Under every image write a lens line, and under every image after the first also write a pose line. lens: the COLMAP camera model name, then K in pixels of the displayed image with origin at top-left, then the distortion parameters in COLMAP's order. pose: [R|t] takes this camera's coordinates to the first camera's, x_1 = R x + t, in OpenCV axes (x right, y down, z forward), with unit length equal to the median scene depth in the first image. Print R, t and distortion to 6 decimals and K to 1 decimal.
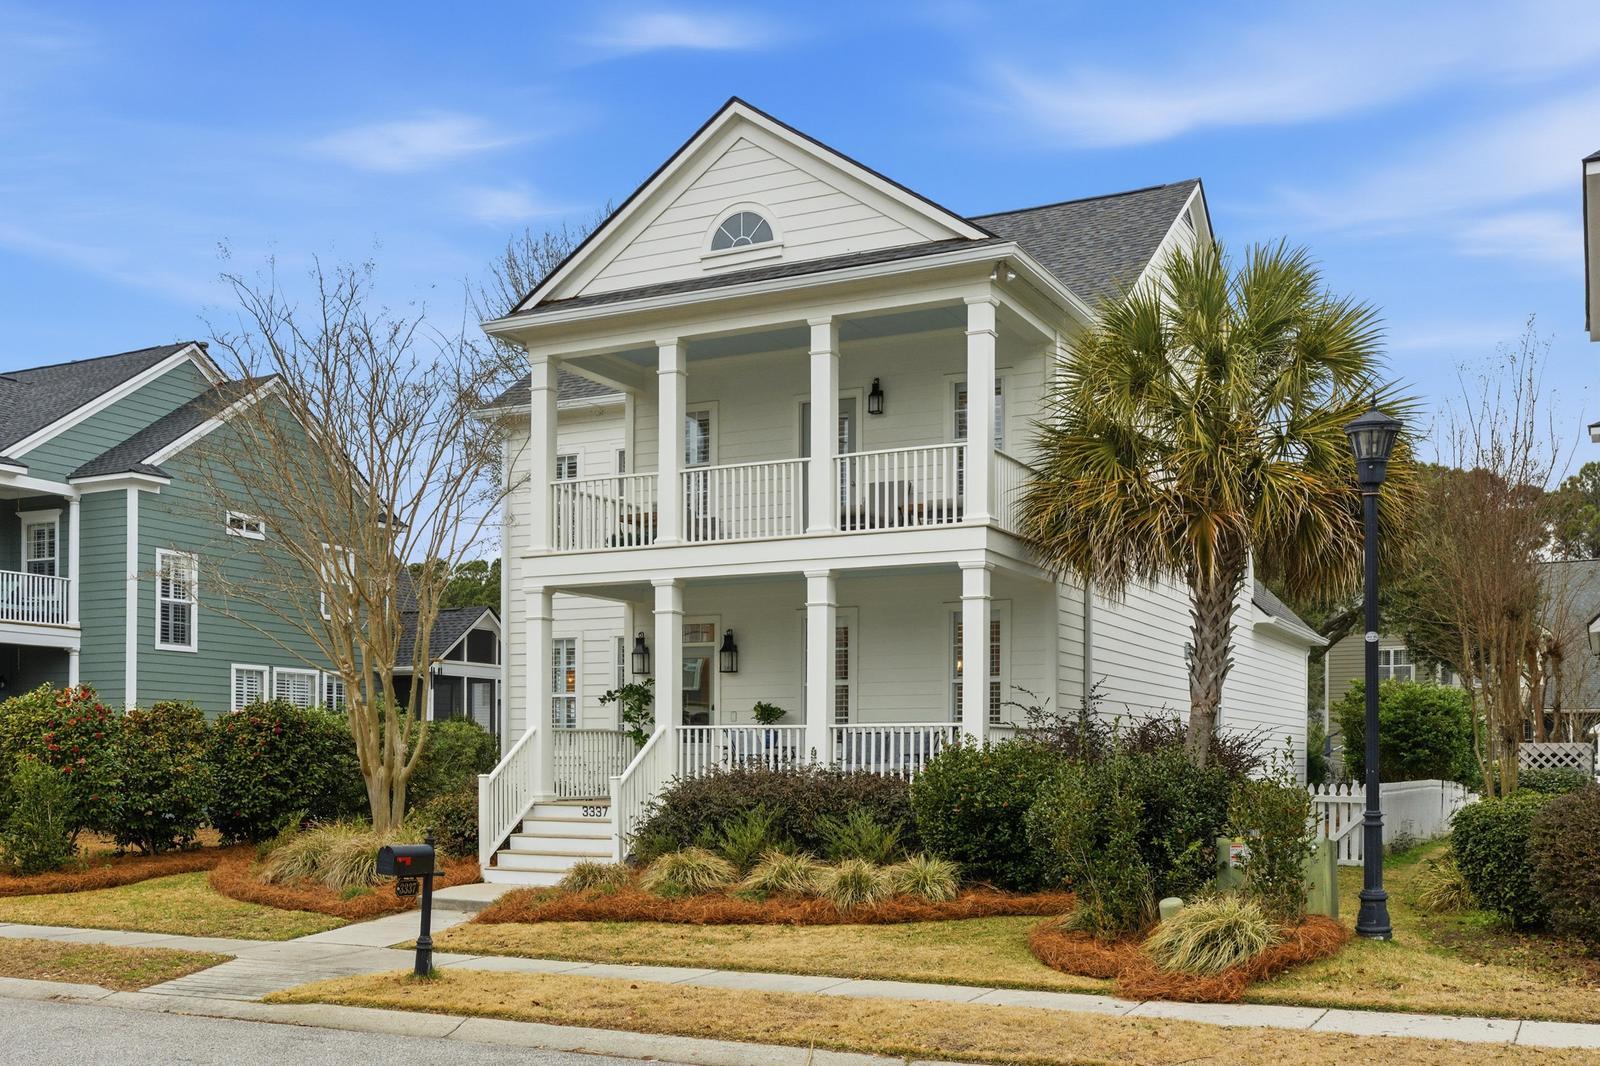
lens RADIAL K [[1364.5, 0, 800.5], [0, 1364.5, 536.0], [0, 0, 1]] dist [0.037259, -0.003482]
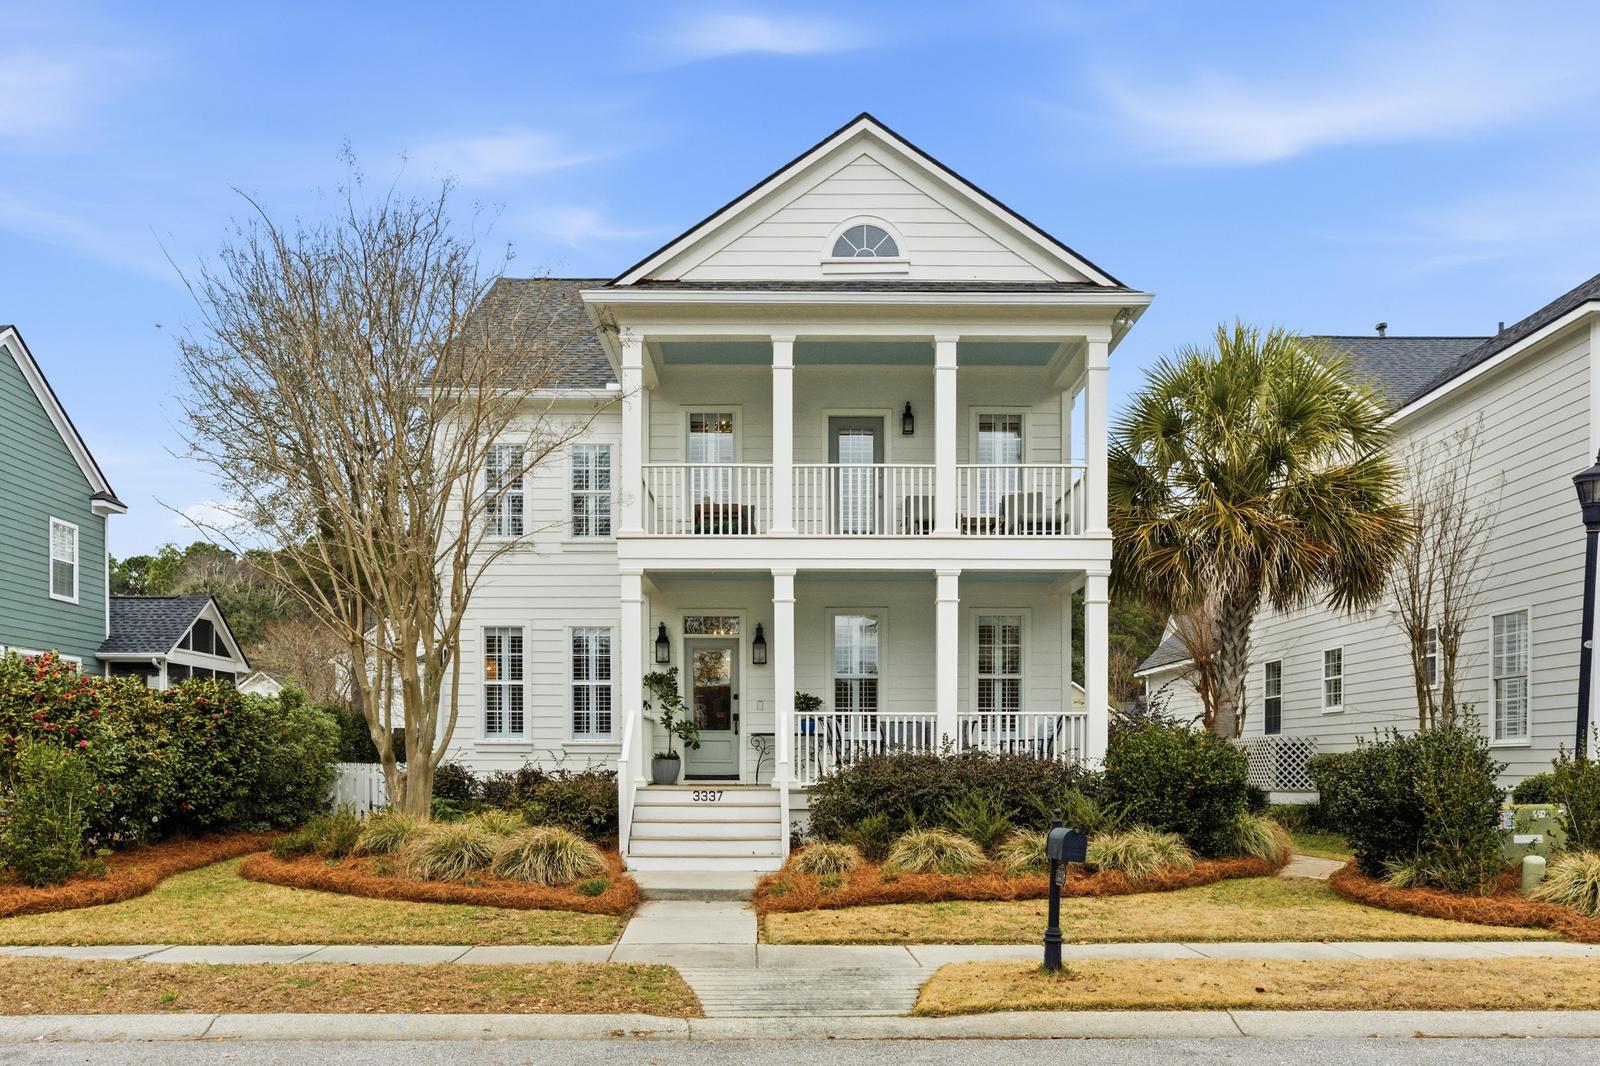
lens RADIAL K [[1167.9, 0, 805.8], [0, 1167.9, 581.3], [0, 0, 1]] dist [0.012445, -0.001748]
pose [[0.911380, 0.055998, 0.407739, -0.437105], [-0.064957, 0.997855, 0.008149, 0.032008], [-0.406408, -0.033912, 0.913062, 0.190888]]
